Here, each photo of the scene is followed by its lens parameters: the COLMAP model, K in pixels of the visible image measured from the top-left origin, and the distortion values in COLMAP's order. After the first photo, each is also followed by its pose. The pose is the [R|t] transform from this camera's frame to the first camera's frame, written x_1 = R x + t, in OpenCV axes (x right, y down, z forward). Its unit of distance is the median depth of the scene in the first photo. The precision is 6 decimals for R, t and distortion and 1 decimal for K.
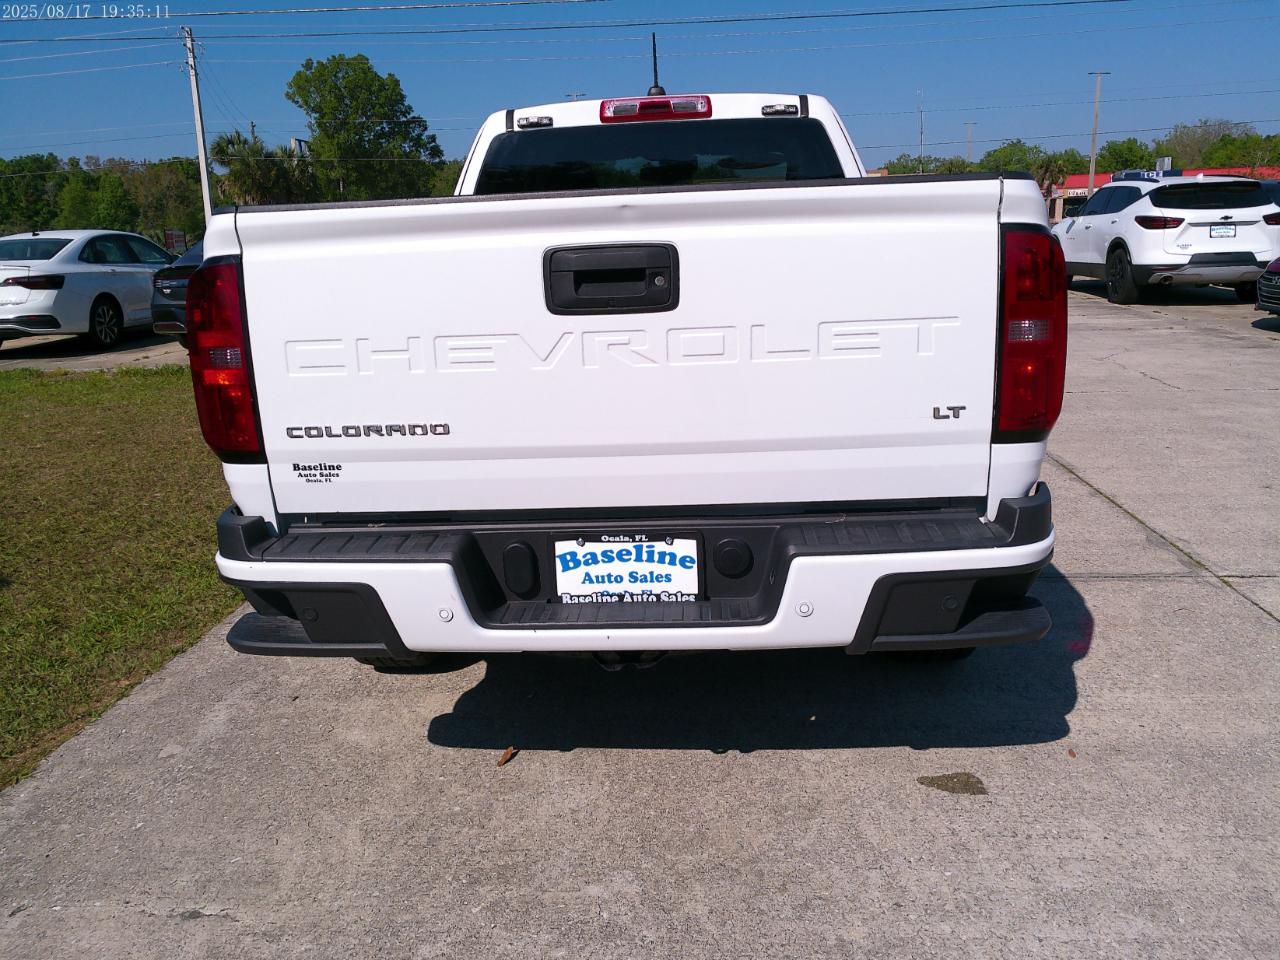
lens RADIAL K [[1031.5, 0, 649.3], [0, 1031.5, 475.7], [0, 0, 1]] dist [0.019663, -0.029939]
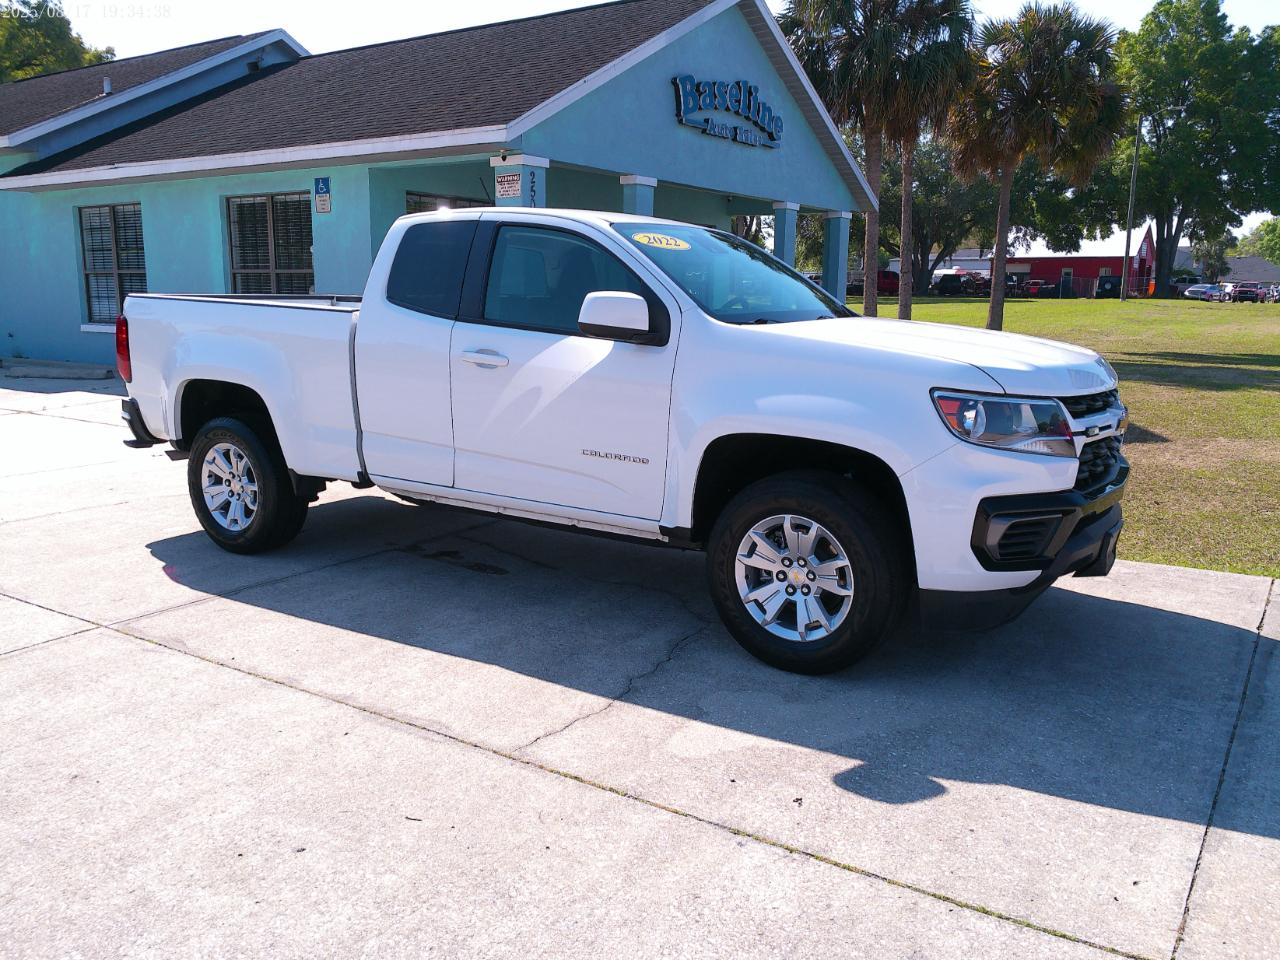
lens RADIAL K [[1031.5, 0, 647.4], [0, 1031.5, 484.1], [0, 0, 1]] dist [0.019663, -0.029939]
pose [[-0.491809, 0.196023, -0.848351, 1.875982], [-0.186343, 0.928058, 0.322467, -0.845508], [0.850530, 0.316676, -0.419899, 3.047978]]
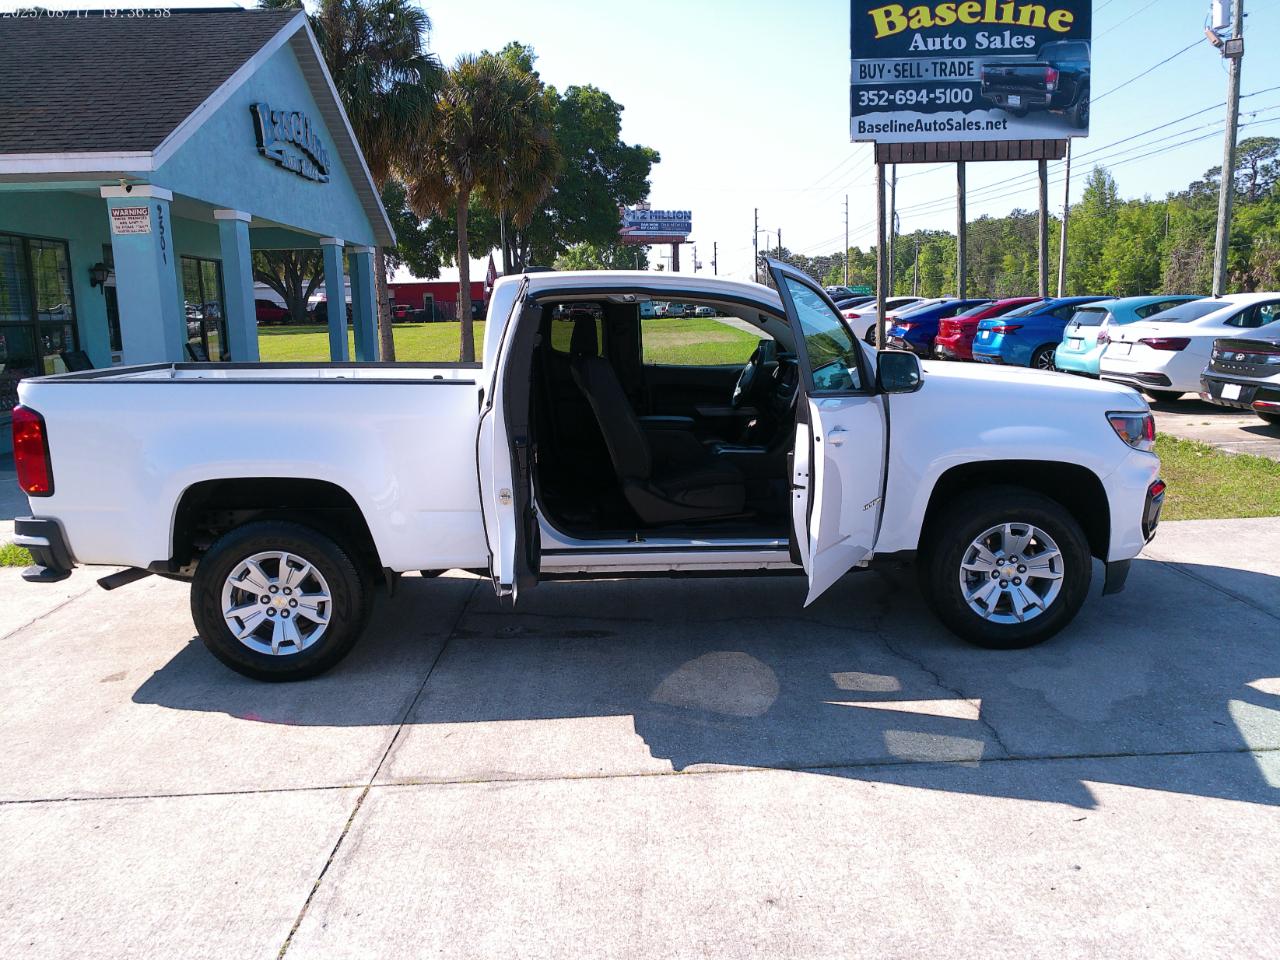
lens RADIAL K [[1031.5, 0, 645.7], [0, 1031.5, 479.0], [0, 0, 1]] dist [0.019663, -0.029939]
pose [[0.103571, 0.197817, -0.974752, 2.251137], [-0.207066, 0.962838, 0.173398, -0.612428], [0.972829, 0.183879, 0.140684, 1.647255]]
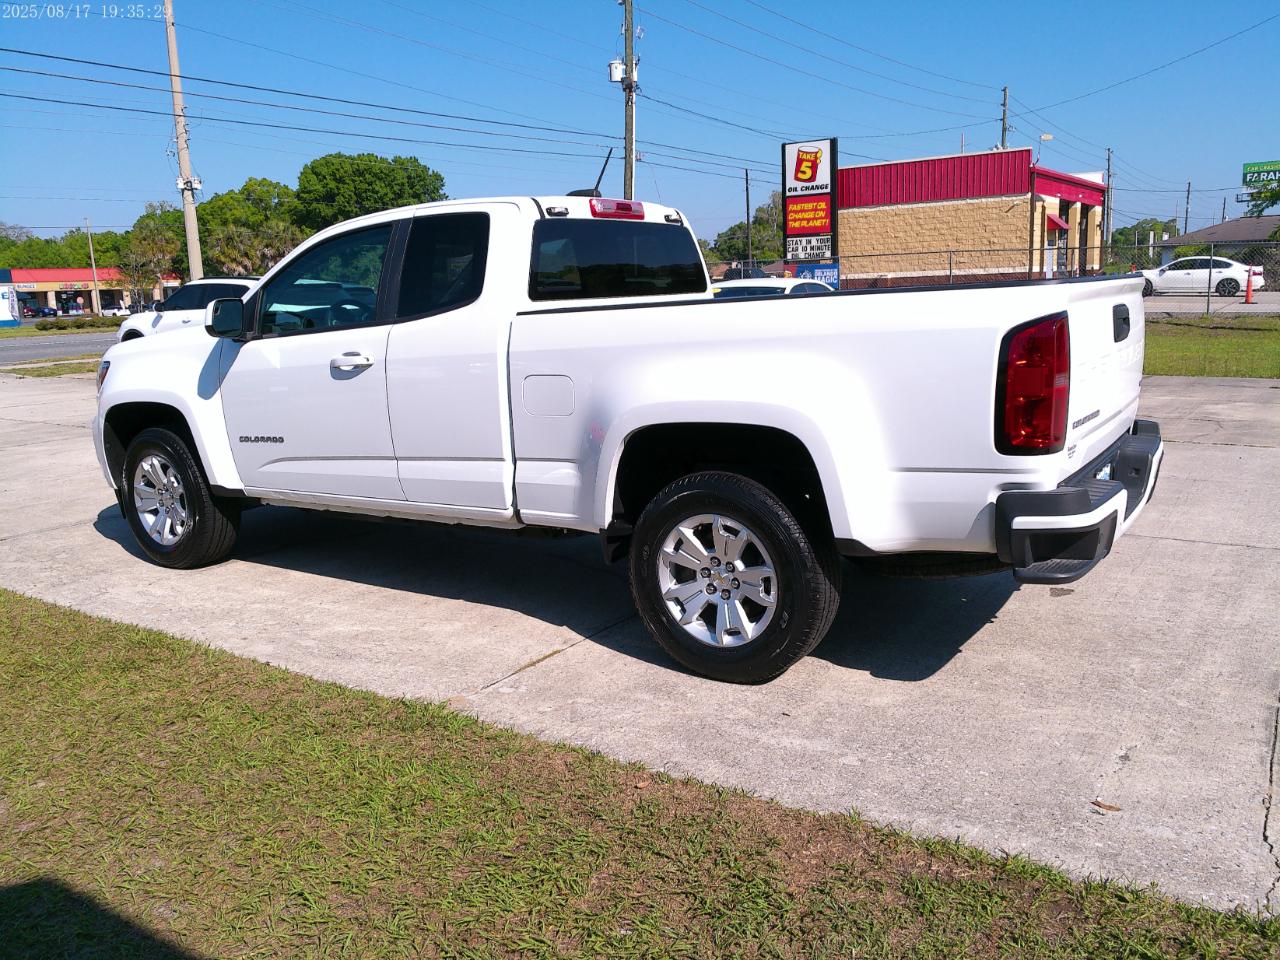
lens RADIAL K [[1031.5, 0, 642.6], [0, 1031.5, 476.5], [0, 0, 1]] dist [0.019663, -0.029939]
pose [[0.500488, -0.135141, 0.855131, -1.669997], [0.214891, 0.976222, 0.028507, -0.123302], [-0.838650, 0.169492, 0.517628, 0.638183]]
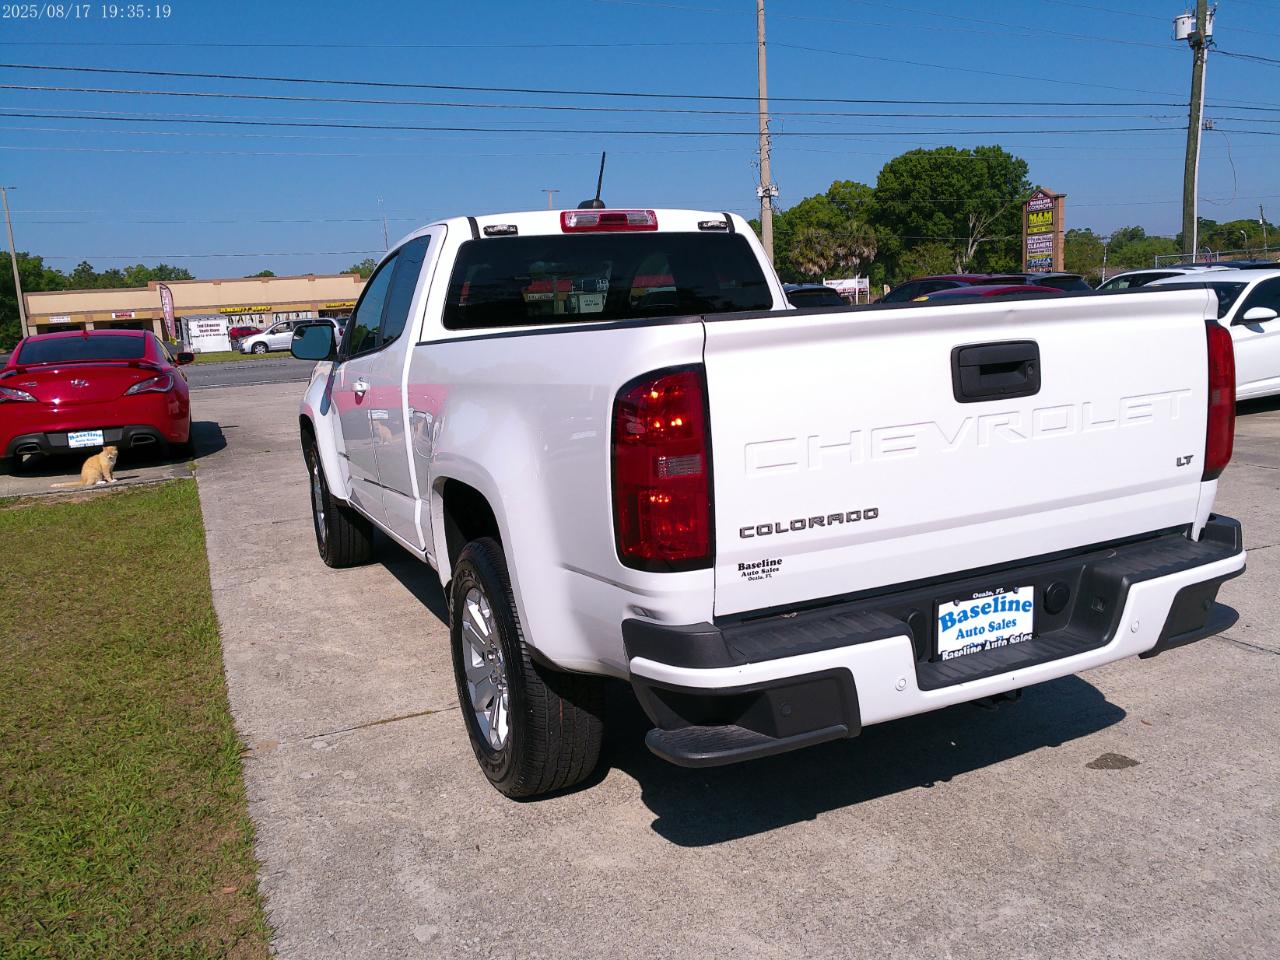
lens RADIAL K [[1031.5, 0, 648.5], [0, 1031.5, 487.5], [0, 0, 1]] dist [0.019663, -0.029939]
pose [[0.878292, -0.089563, 0.469662, -0.760250], [0.128996, 0.990260, -0.052391, -0.038026], [-0.460395, 0.106600, 0.881290, 0.125052]]
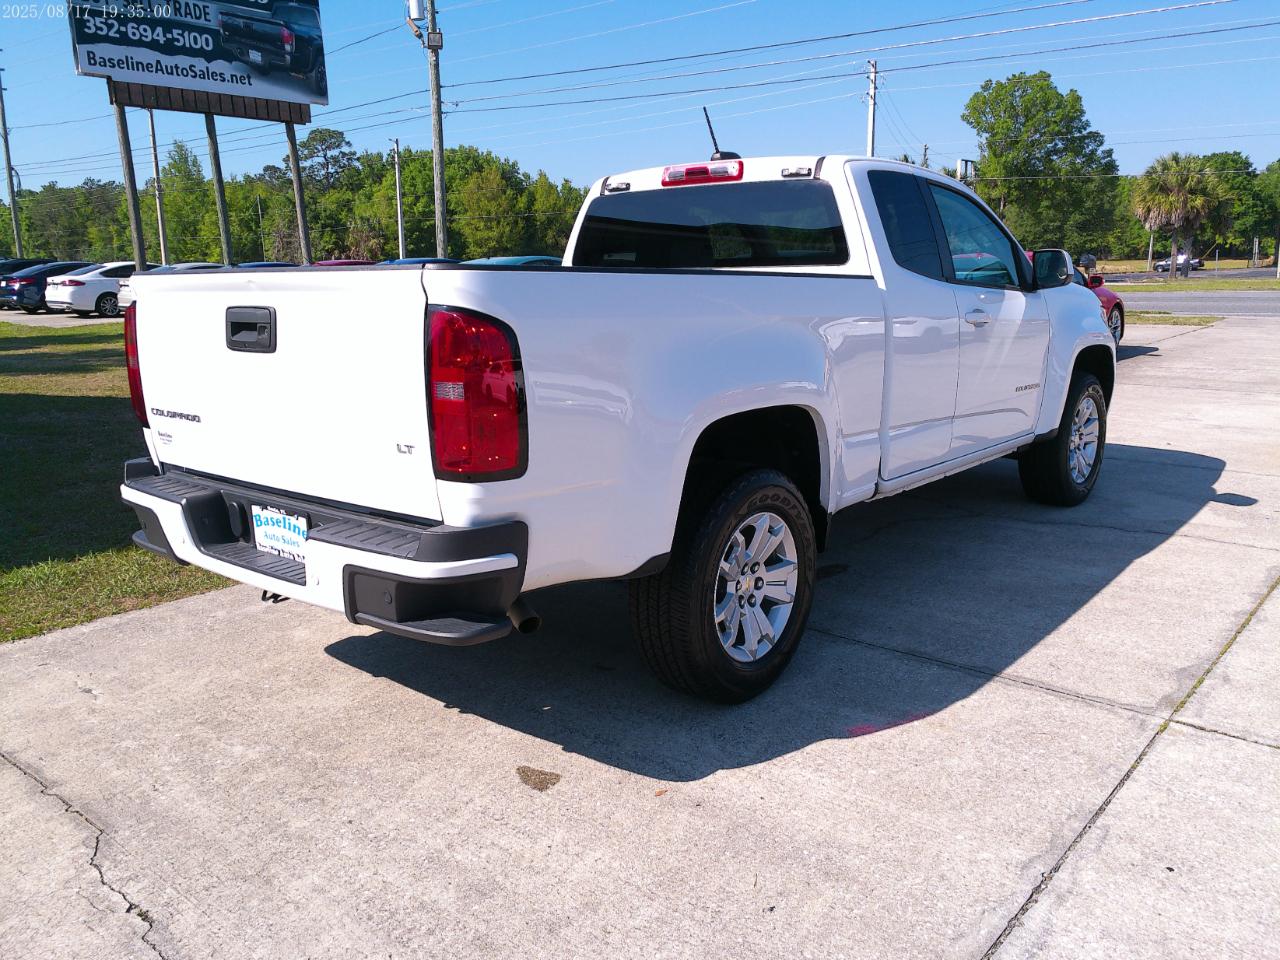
lens RADIAL K [[1031.5, 0, 644.9], [0, 1031.5, 481.5], [0, 0, 1]] dist [0.019663, -0.029939]
pose [[0.807874, 0.144479, -0.571372, 1.017446], [-0.150245, 0.987942, 0.037379, -0.091840], [0.569882, 0.055648, 0.819840, 0.105200]]
